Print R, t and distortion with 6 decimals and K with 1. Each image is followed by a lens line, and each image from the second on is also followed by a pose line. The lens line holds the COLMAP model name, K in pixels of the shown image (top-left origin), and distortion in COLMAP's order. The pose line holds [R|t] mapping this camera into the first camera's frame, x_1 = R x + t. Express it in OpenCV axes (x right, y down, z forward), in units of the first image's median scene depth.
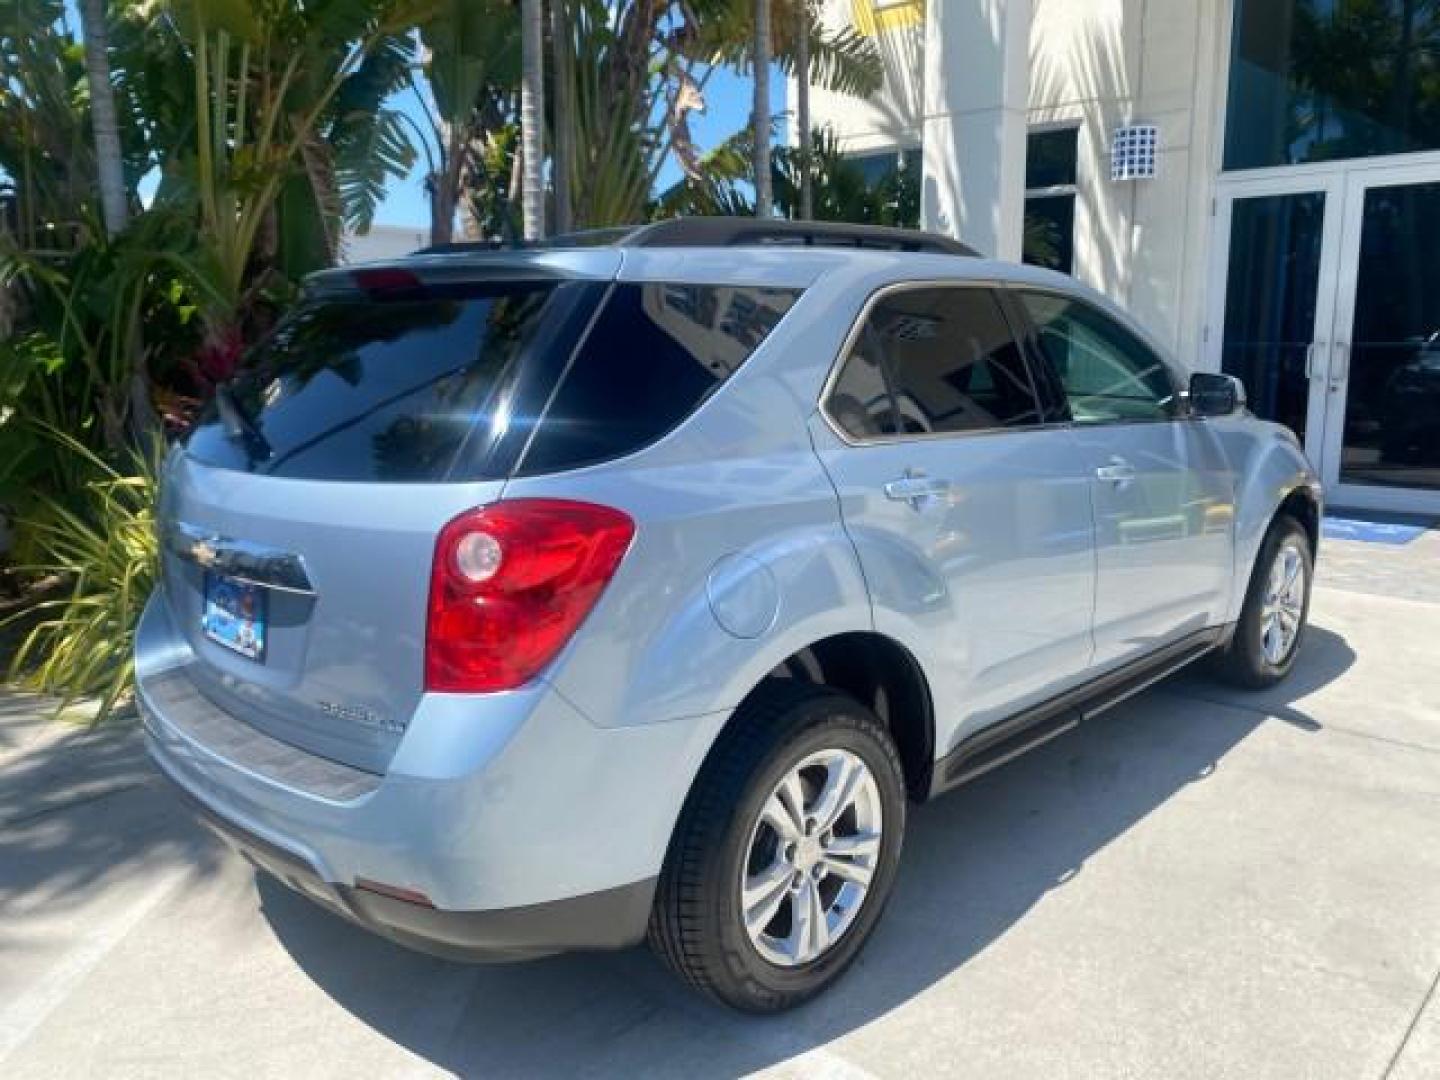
lens RADIAL K [[1109.3, 0, 725.6], [0, 1109.3, 536.0], [0, 0, 1]] dist [0.012994, -0.012706]
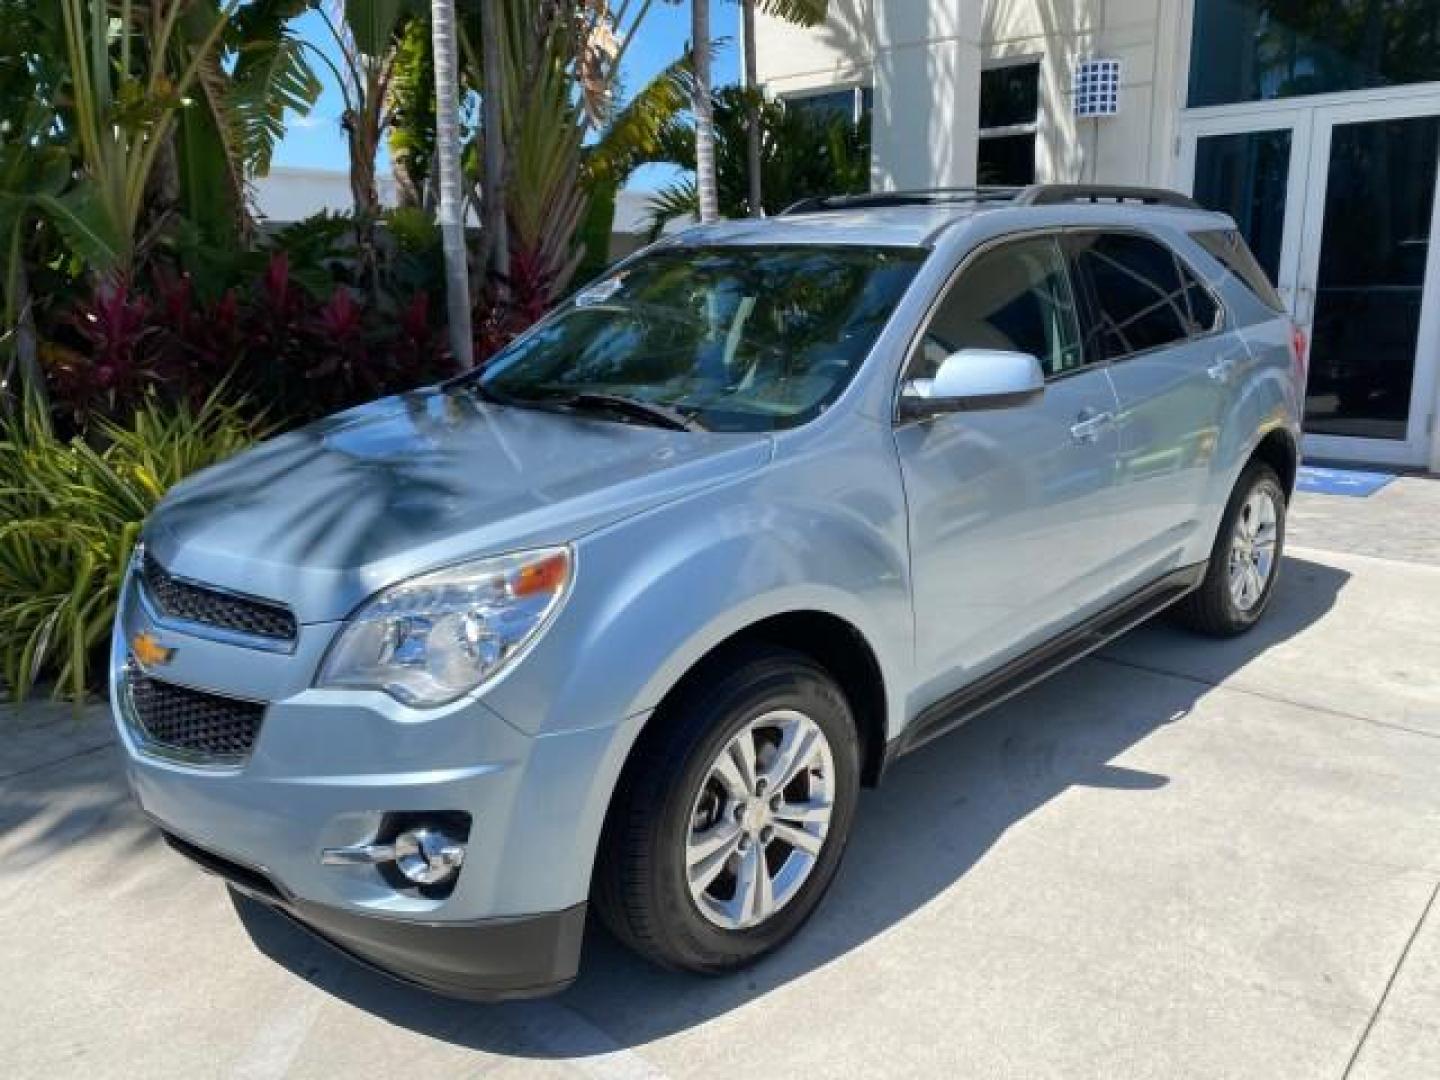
lens RADIAL K [[1109.3, 0, 727.0], [0, 1109.3, 525.4], [0, 0, 1]] dist [0.012994, -0.012706]
pose [[0.999742, -0.009555, 0.020607, 0.039157], [0.008797, 0.999293, 0.036557, -0.009499], [-0.020942, -0.036366, 0.999119, 0.052516]]
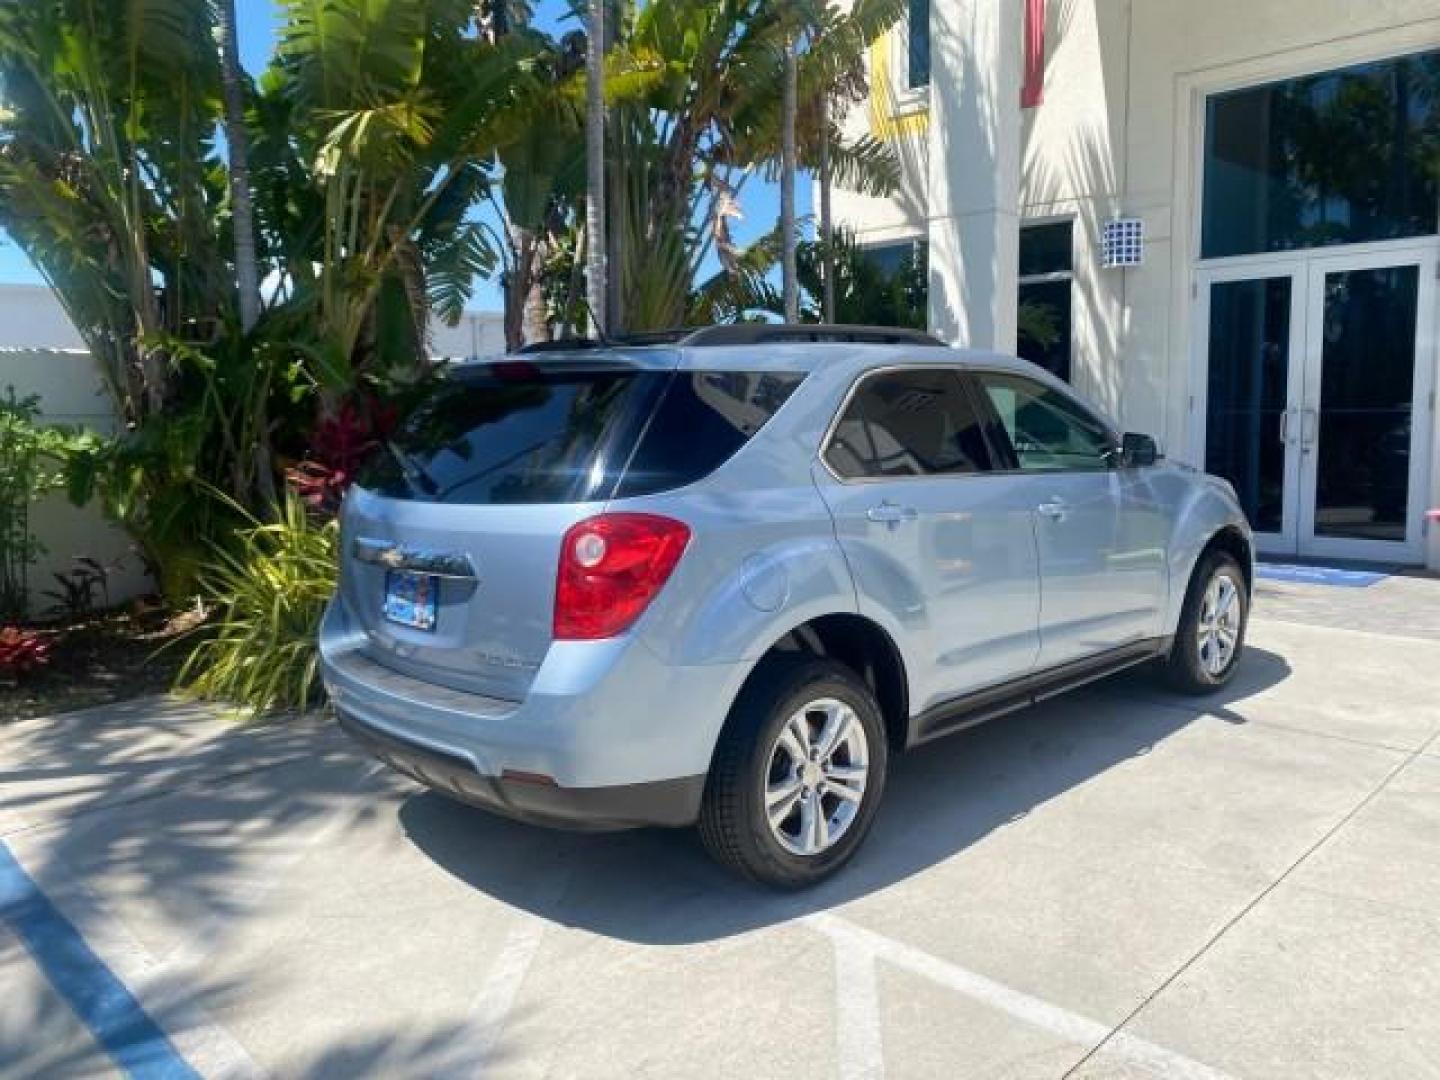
lens RADIAL K [[1109.3, 0, 724.9], [0, 1109.3, 532.6], [0, 0, 1]] dist [0.012994, -0.012706]
pose [[0.999447, -0.003767, -0.033049, 0.004526], [0.001550, 0.997760, -0.066873, 0.031593], [0.033227, 0.066785, 0.997214, -0.168550]]
